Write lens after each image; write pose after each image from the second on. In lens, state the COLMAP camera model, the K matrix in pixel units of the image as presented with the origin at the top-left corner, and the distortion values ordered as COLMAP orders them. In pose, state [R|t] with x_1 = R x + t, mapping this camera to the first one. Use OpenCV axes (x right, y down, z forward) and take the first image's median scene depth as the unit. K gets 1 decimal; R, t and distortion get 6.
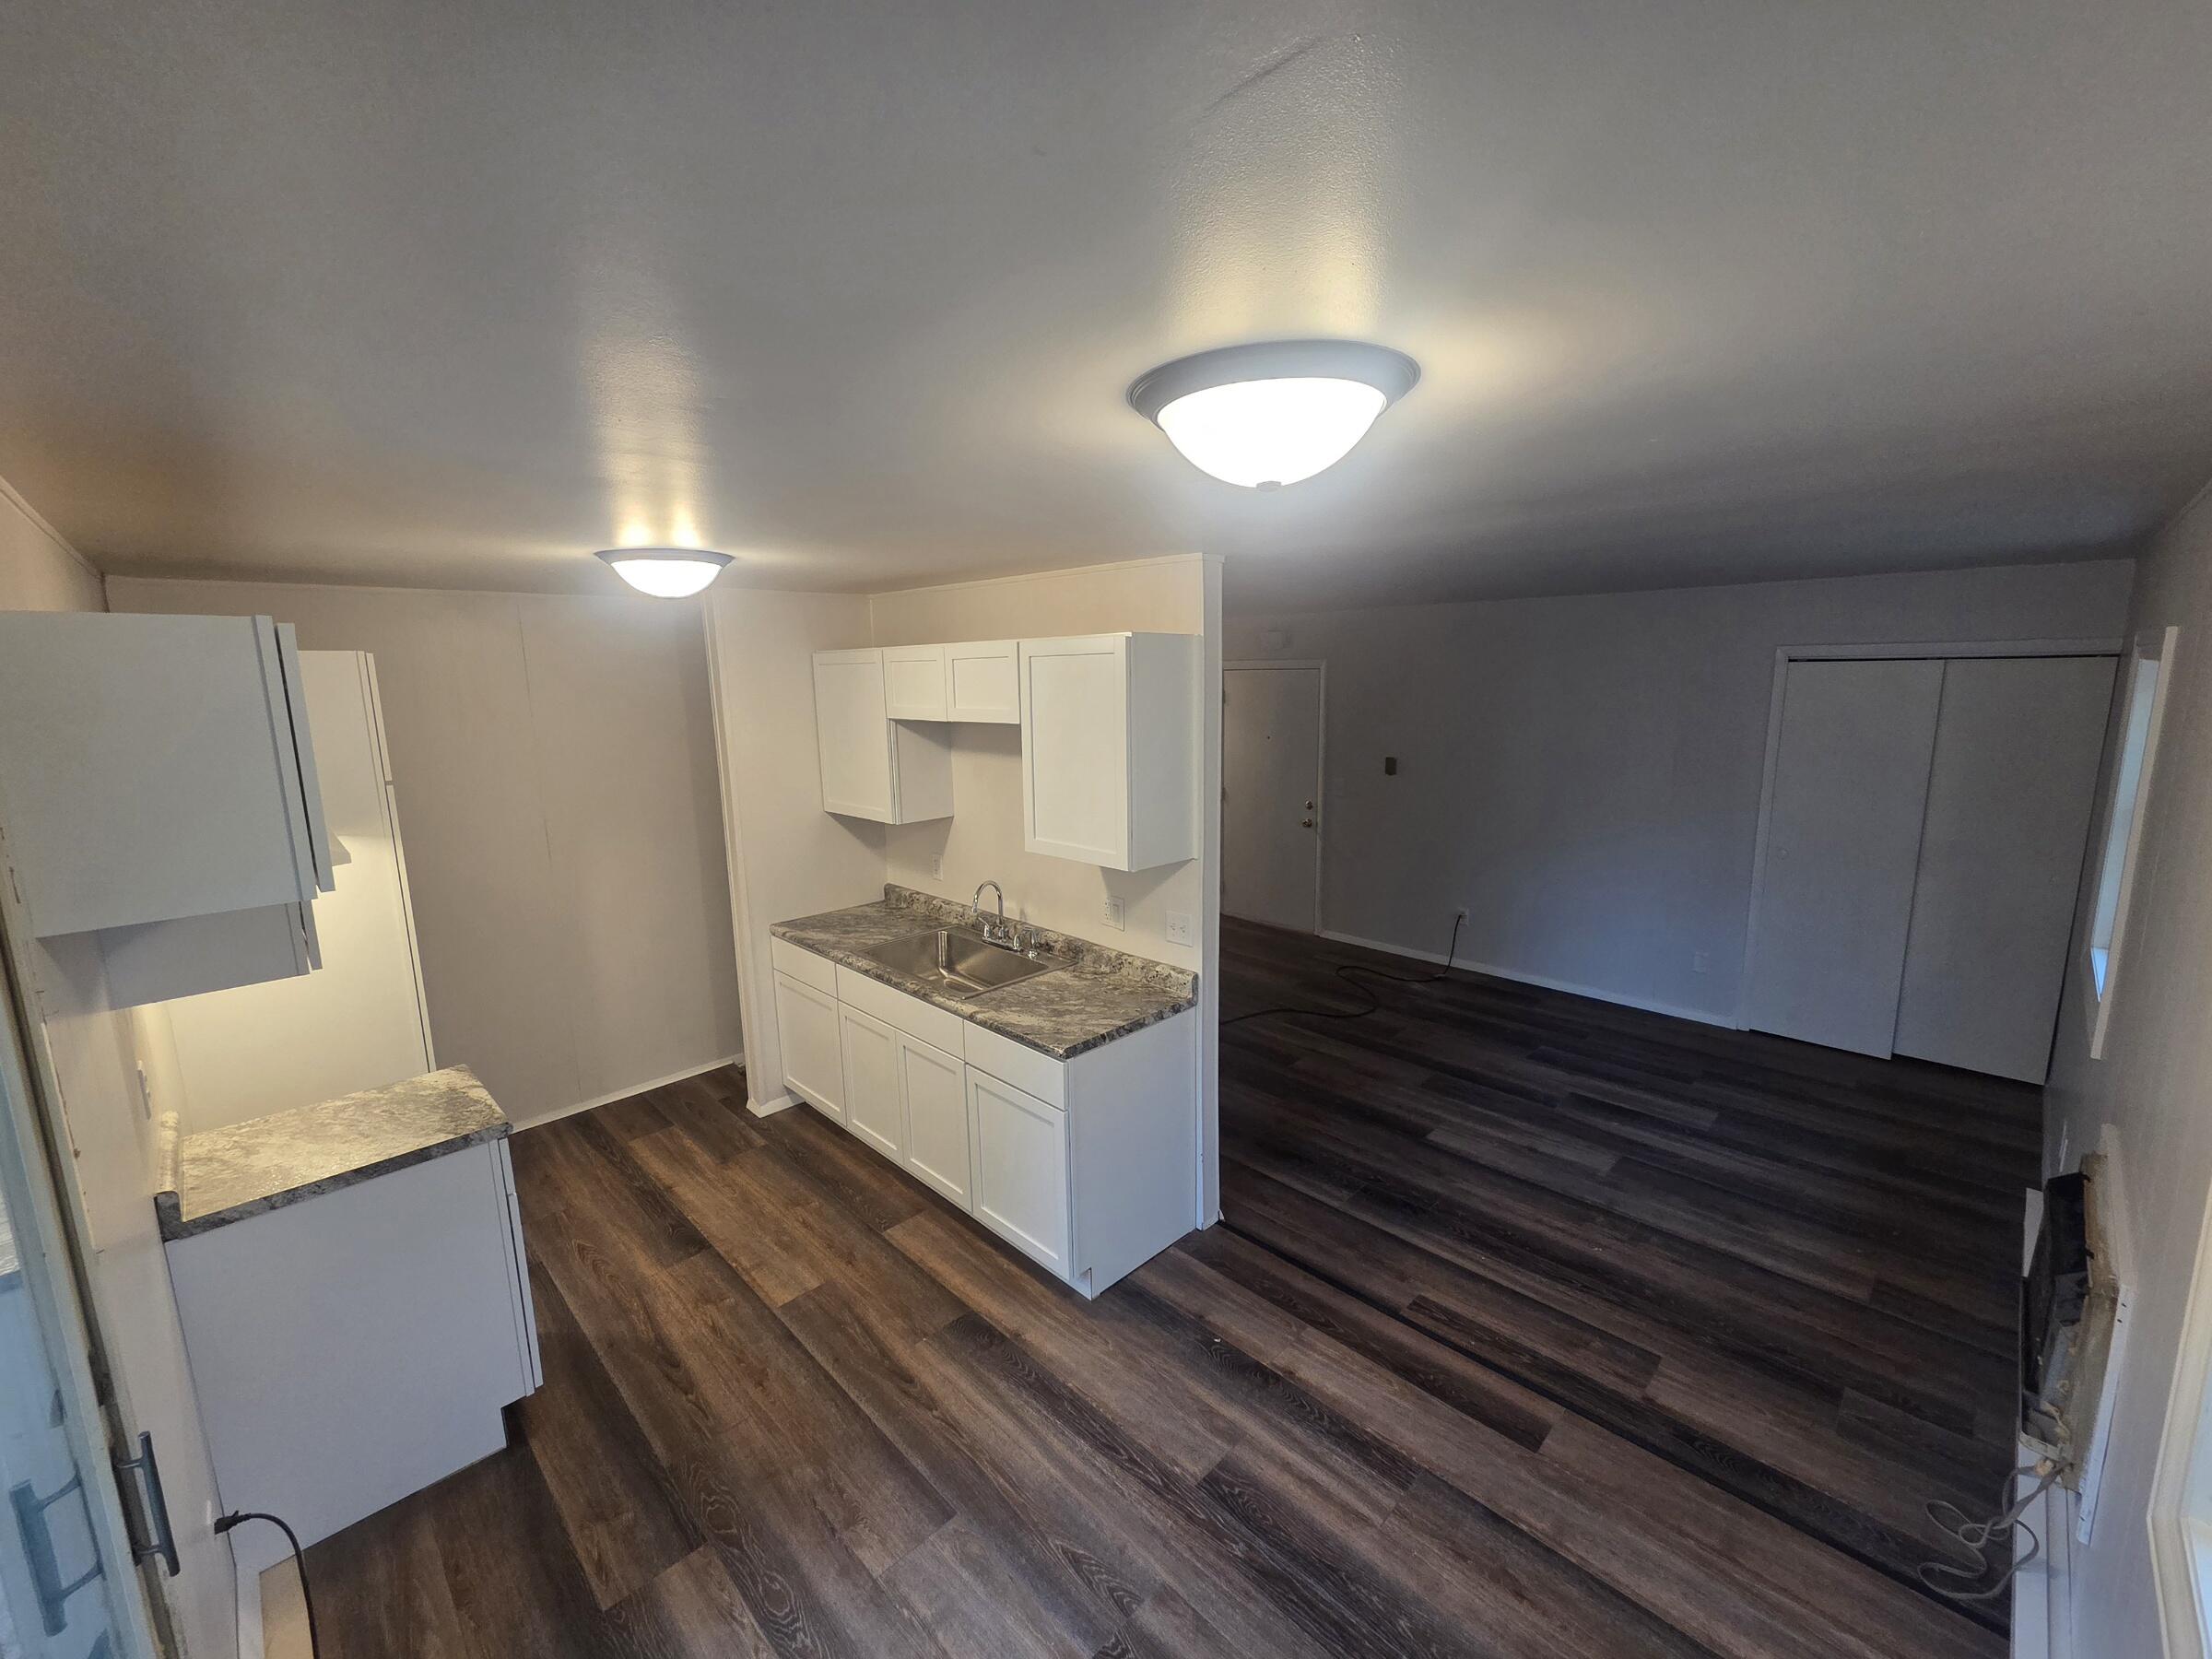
lens RADIAL K [[907.2, 0, 1106.0], [0, 907.2, 829.5], [0, 0, 1]] dist [-0.000548, -0.000179]
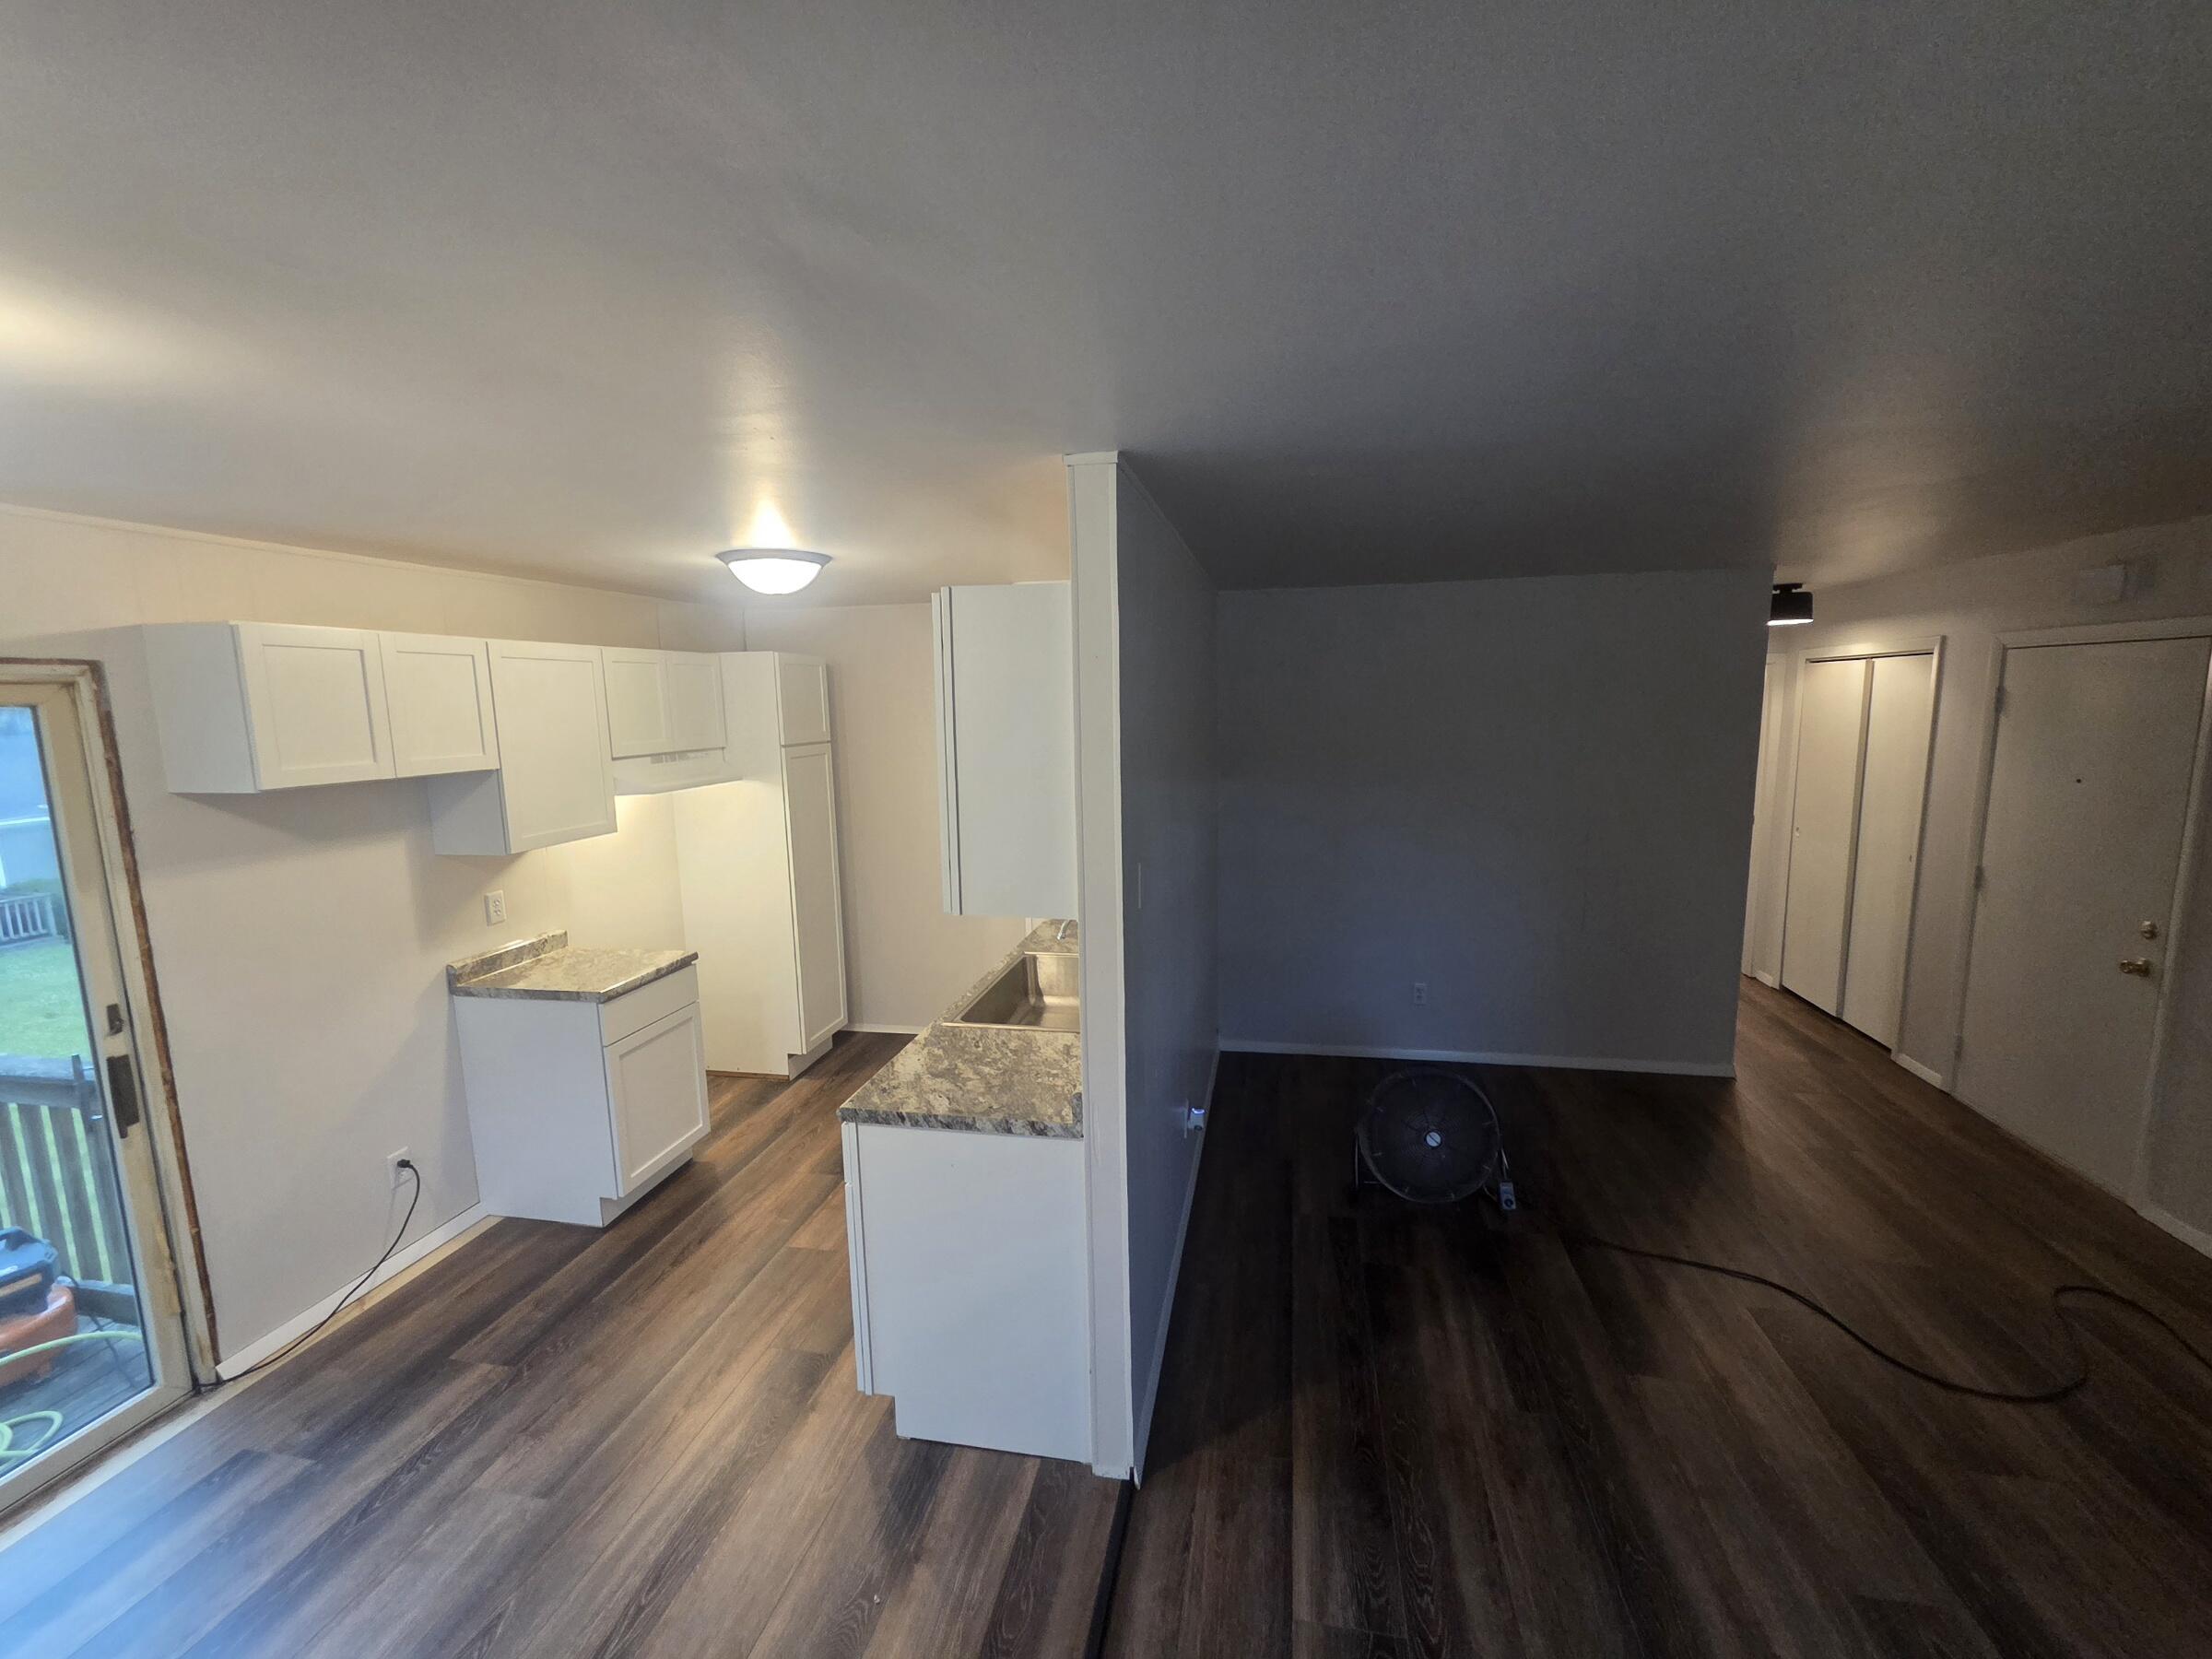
lens RADIAL K [[891.0, 0, 1106.0], [0, 891.0, 829.5], [0, 0, 1]] dist [0.003977, 0.000071]
pose [[0.564862, 0.122982, -0.815970, 0.648332], [-0.131144, 0.989643, 0.058372, -0.077313], [0.814698, 0.074038, 0.575140, 0.644283]]
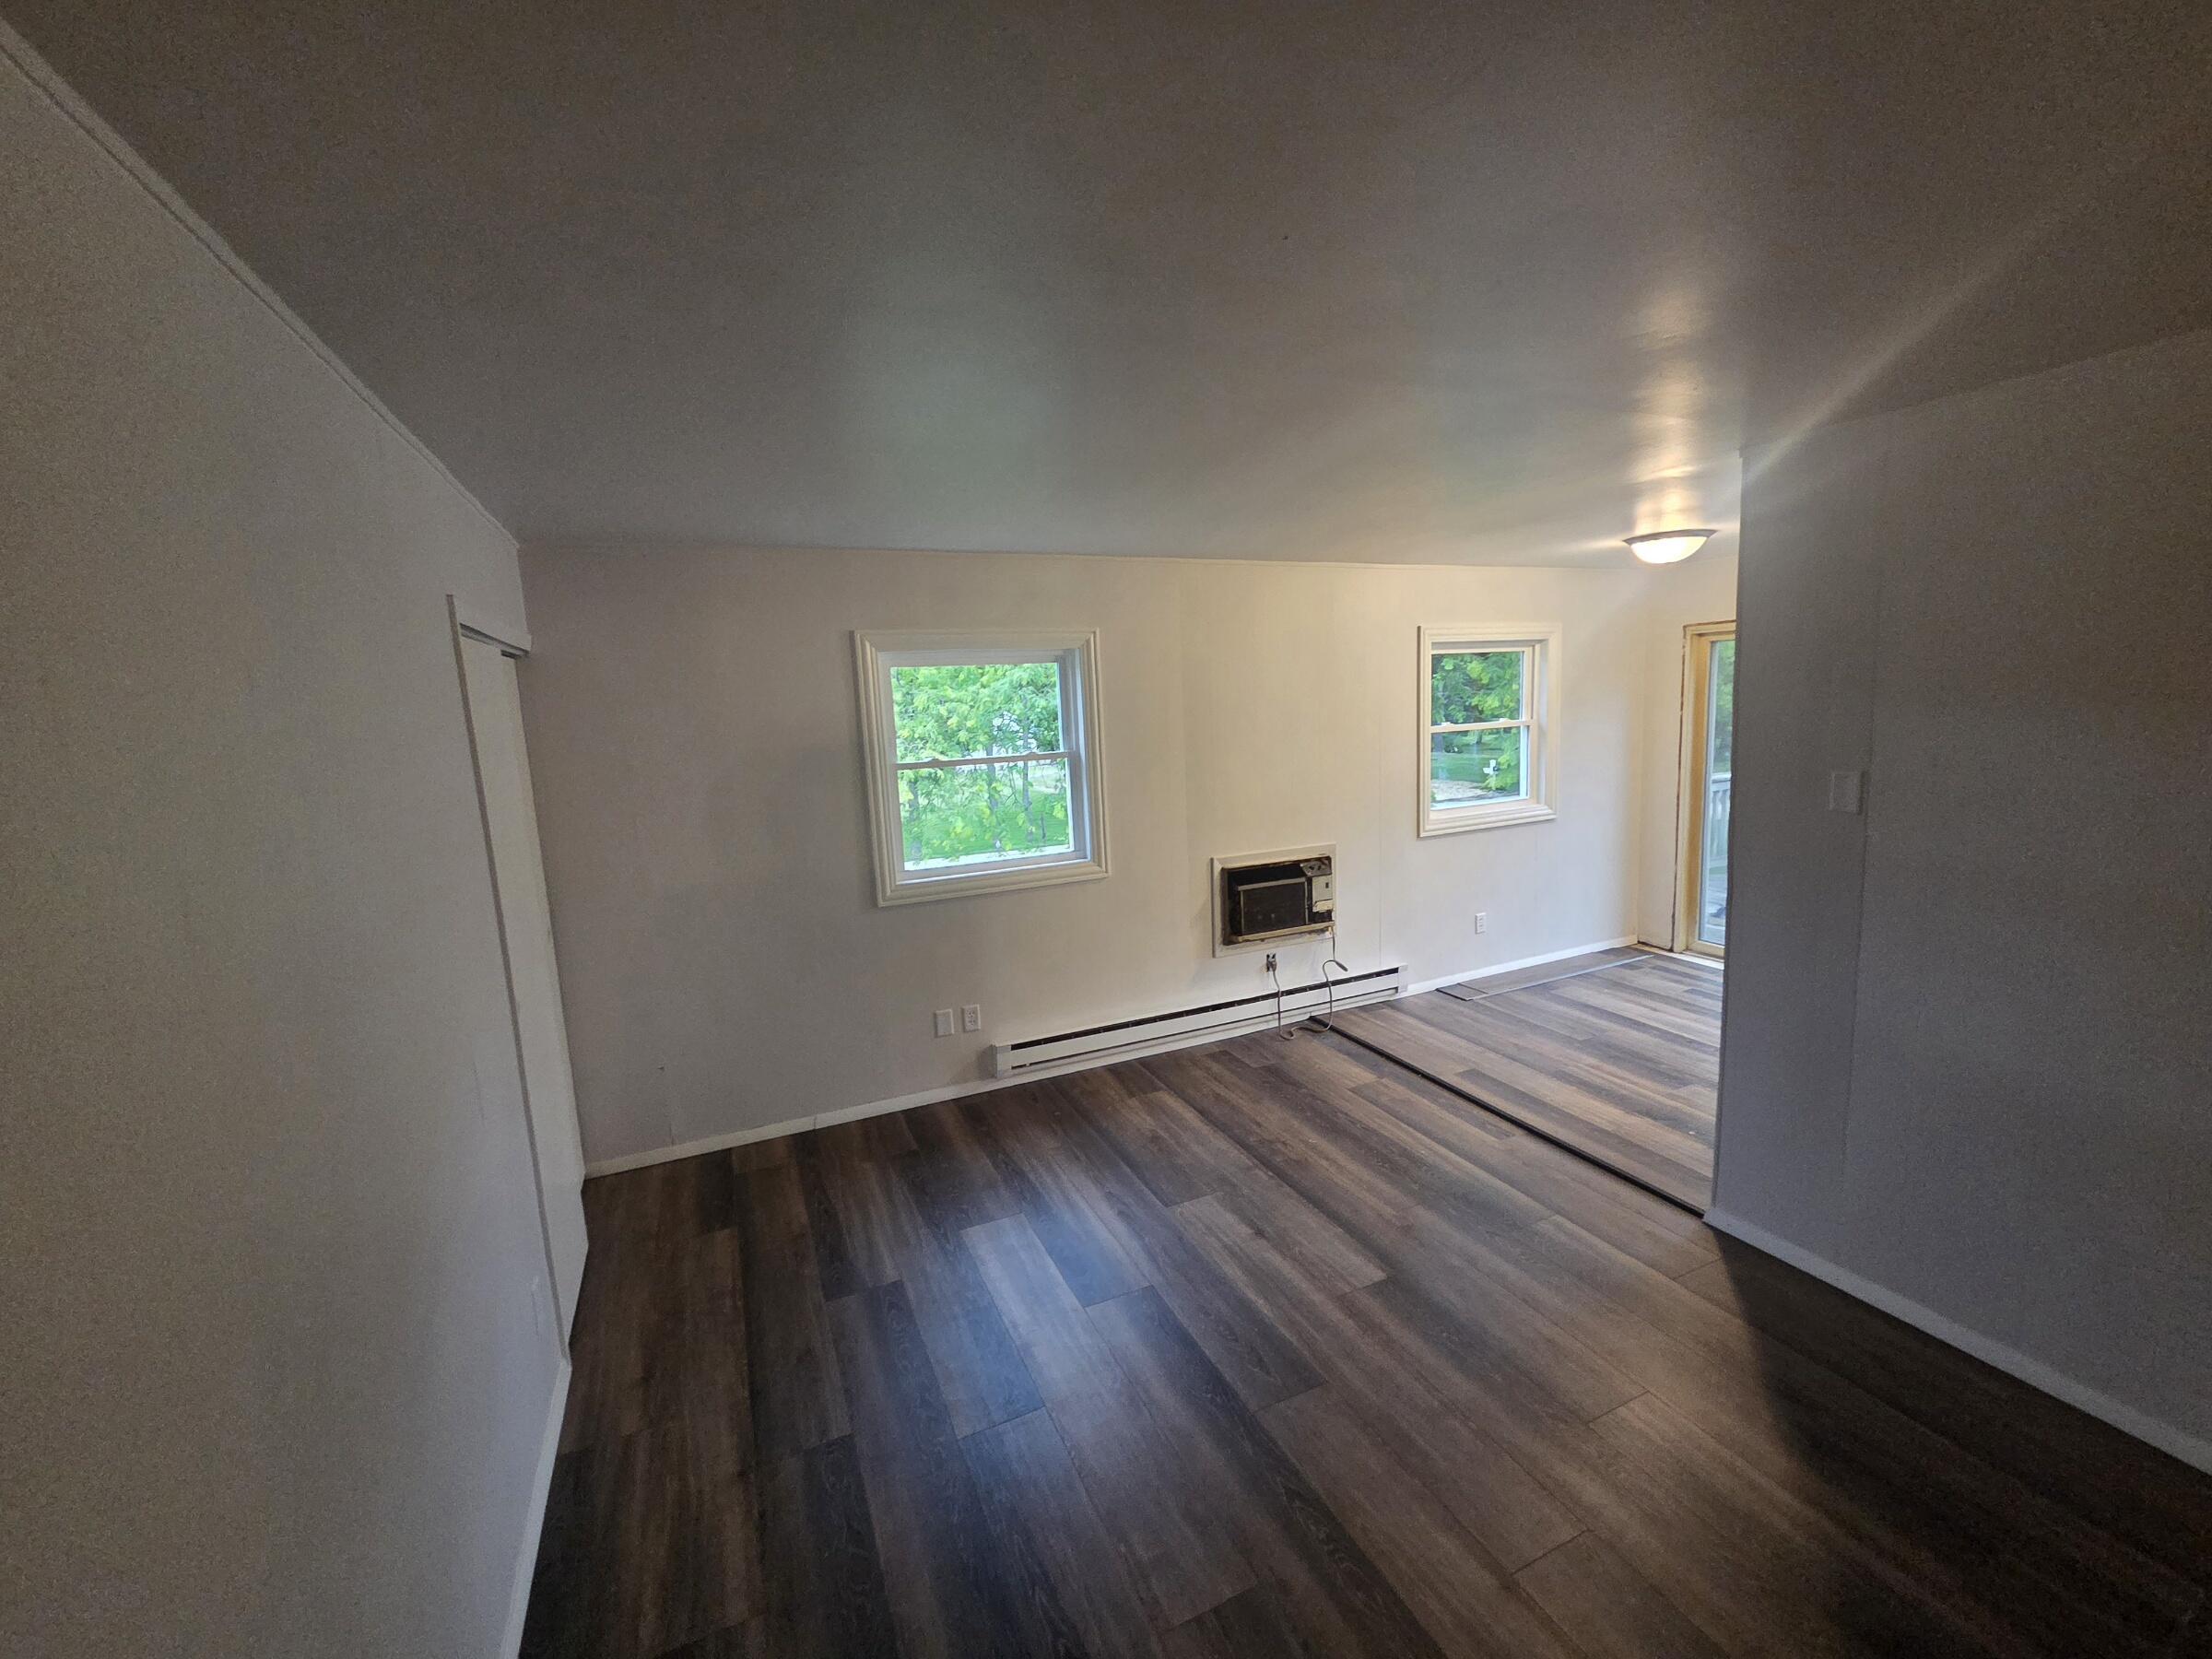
lens RADIAL K [[891.0, 0, 1106.0], [0, 891.0, 829.5], [0, 0, 1]] dist [0.003977, 0.000071]
pose [[-0.931722, 0.012737, 0.362949, 0.391101], [0.128419, 0.946375, 0.296451, -0.288362], [-0.339710, 0.322819, -0.883394, 2.050547]]
